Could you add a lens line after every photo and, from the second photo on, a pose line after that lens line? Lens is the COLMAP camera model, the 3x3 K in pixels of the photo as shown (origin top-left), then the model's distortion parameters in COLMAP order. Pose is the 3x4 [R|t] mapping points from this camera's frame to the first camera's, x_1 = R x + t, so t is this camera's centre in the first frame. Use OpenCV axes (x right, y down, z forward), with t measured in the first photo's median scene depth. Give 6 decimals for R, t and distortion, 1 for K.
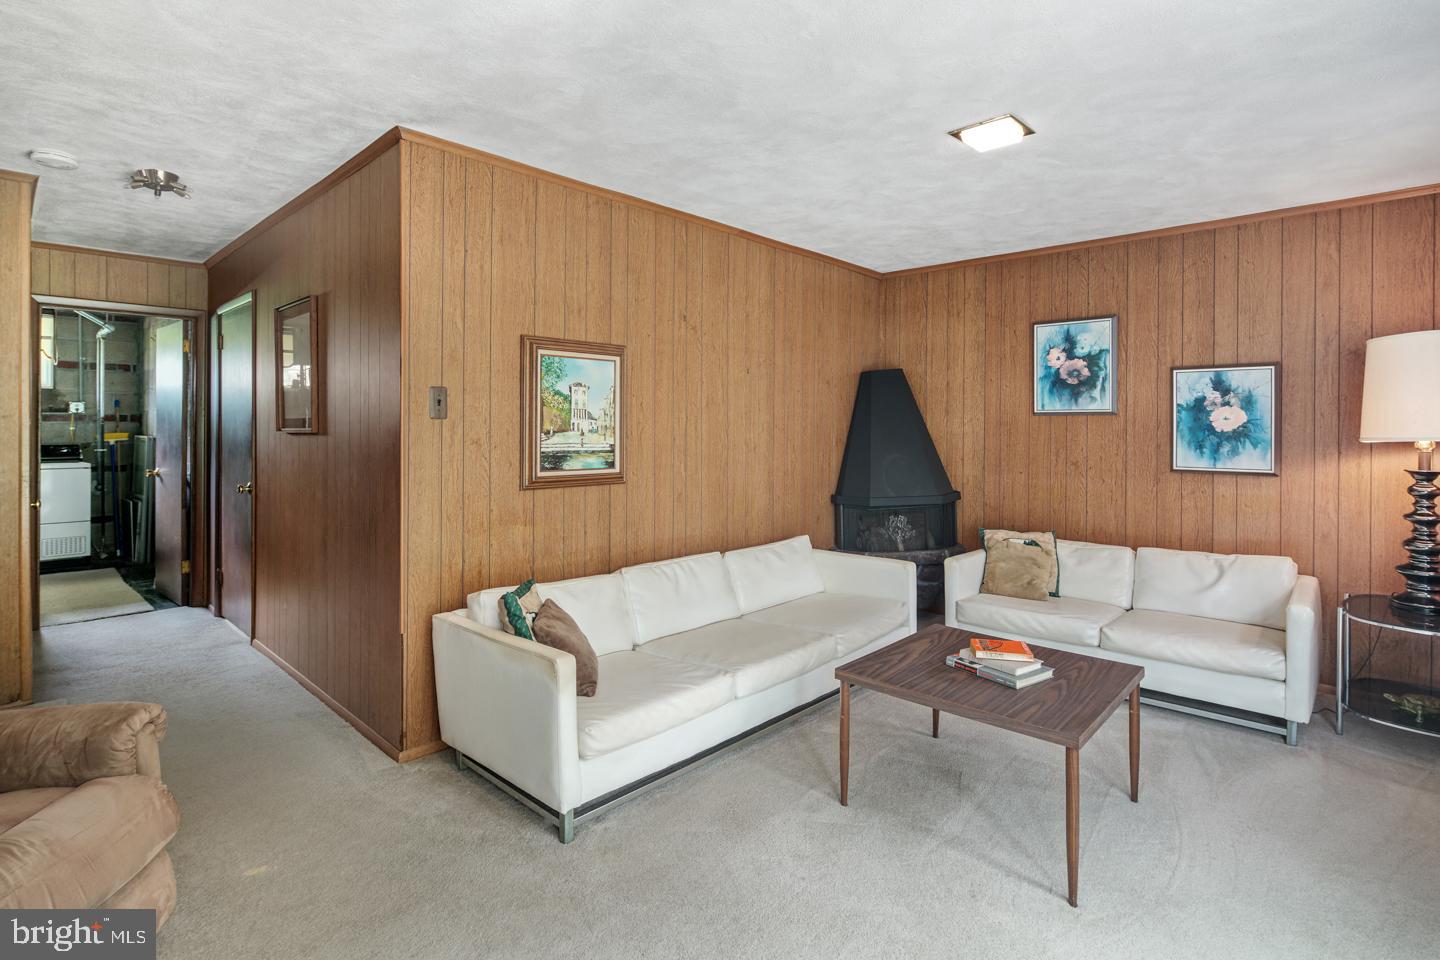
lens RADIAL K [[707.3, 0, 719.2], [0, 707.3, 425.3], [0, 0, 1]] dist [-0.001400, -0.000469]
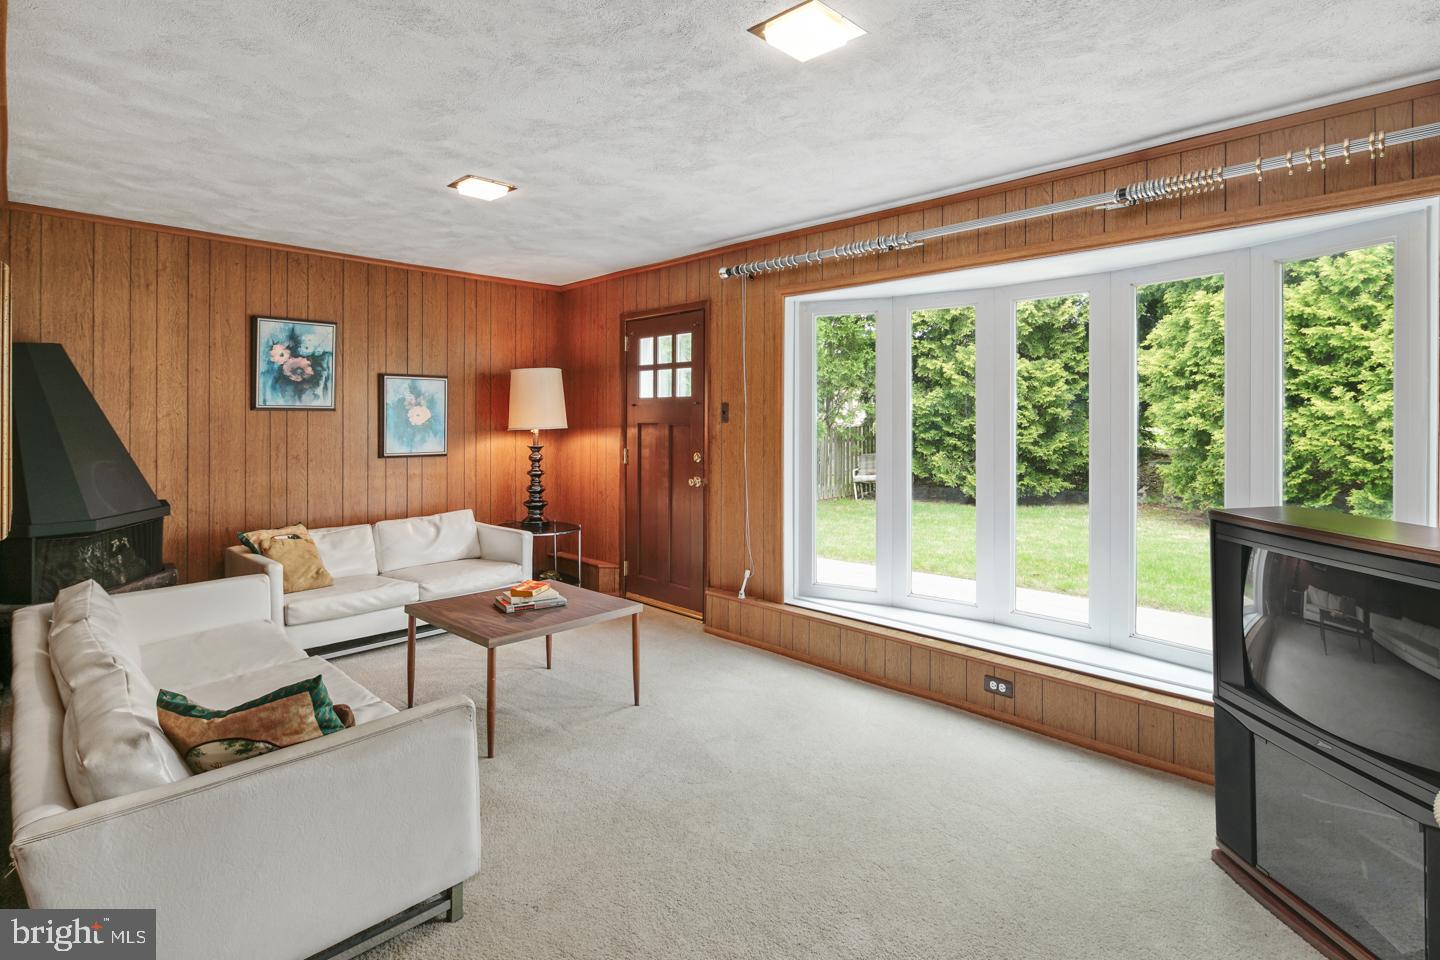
lens RADIAL K [[707.3, 0, 742.5], [0, 707.3, 415.7], [0, 0, 1]] dist [-0.001400, -0.000469]
pose [[0.008886, 0.003824, 0.999953, -0.554990], [0.000761, 0.999992, -0.003831, -0.002841], [-0.999960, 0.000795, 0.008883, 0.341172]]
